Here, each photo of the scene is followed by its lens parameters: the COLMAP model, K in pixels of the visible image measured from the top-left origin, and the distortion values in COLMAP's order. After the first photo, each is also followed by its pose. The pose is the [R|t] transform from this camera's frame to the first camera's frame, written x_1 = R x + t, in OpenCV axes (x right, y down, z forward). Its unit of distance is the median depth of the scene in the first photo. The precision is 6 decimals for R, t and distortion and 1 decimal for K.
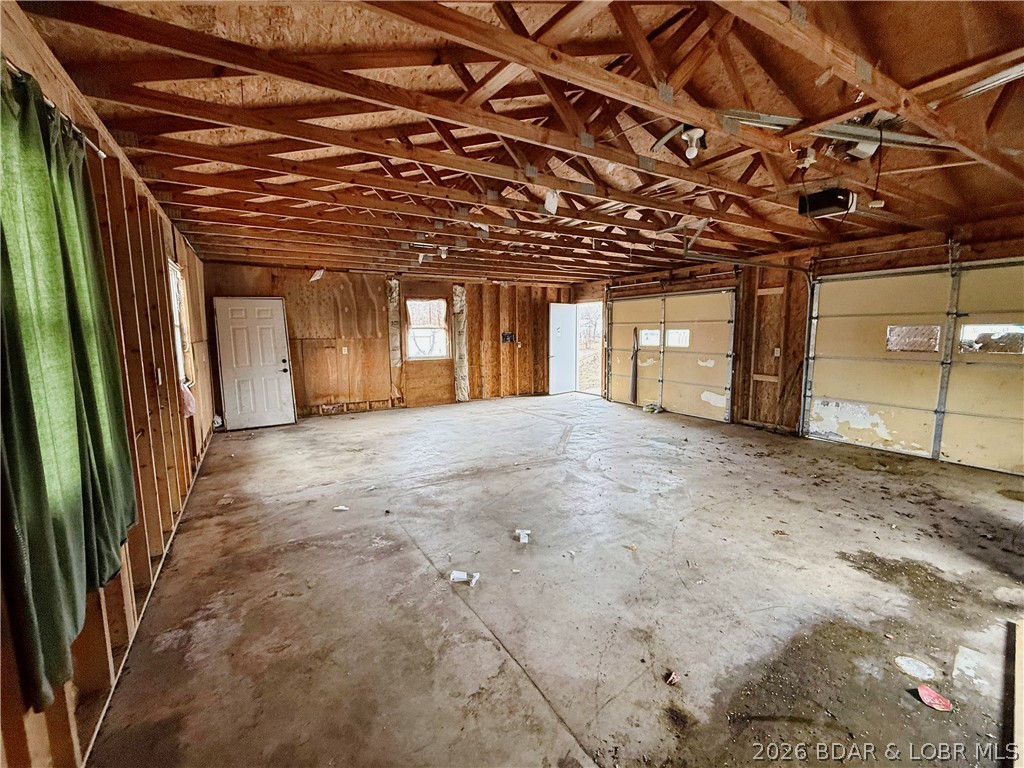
lens RADIAL K [[435.6, 0, 510.9], [0, 435.6, 383.5], [0, 0, 1]] dist [0.001085, -0.000035]
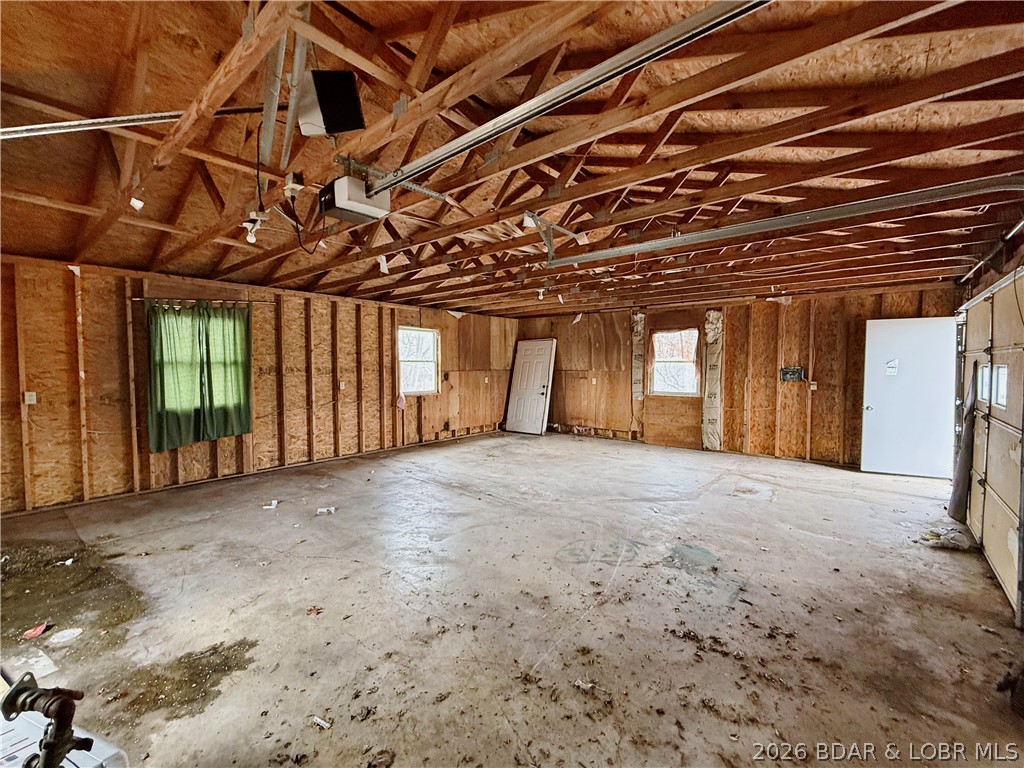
lens RADIAL K [[435.6, 0, 513.4], [0, 435.6, 384.5], [0, 0, 1]] dist [0.001085, -0.000035]
pose [[0.334414, 0.050821, -0.941055, 0.897605], [-0.113042, 0.993499, 0.013482, -0.085329], [0.935622, 0.101870, 0.337984, 0.610504]]
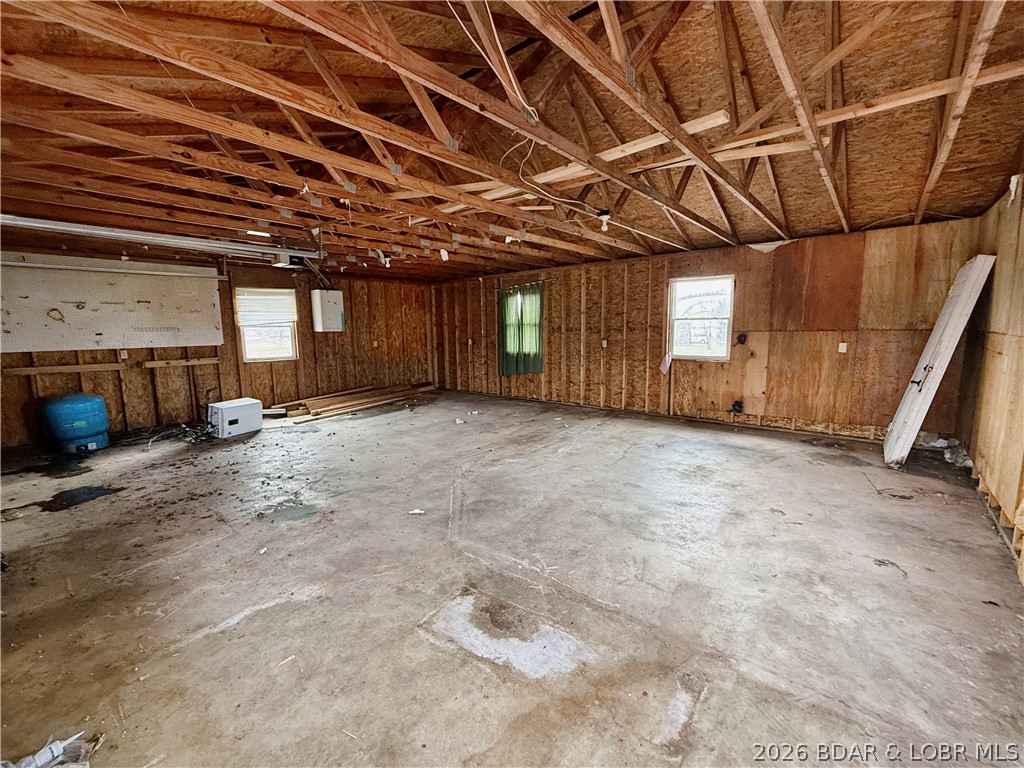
lens RADIAL K [[435.6, 0, 510.5], [0, 435.6, 384.8], [0, 0, 1]] dist [0.001085, -0.000035]
pose [[-0.944246, 0.066012, -0.322554, 0.281261], [-0.015414, 0.969756, 0.243589, -0.216398], [0.328879, 0.234980, -0.914671, 1.781161]]
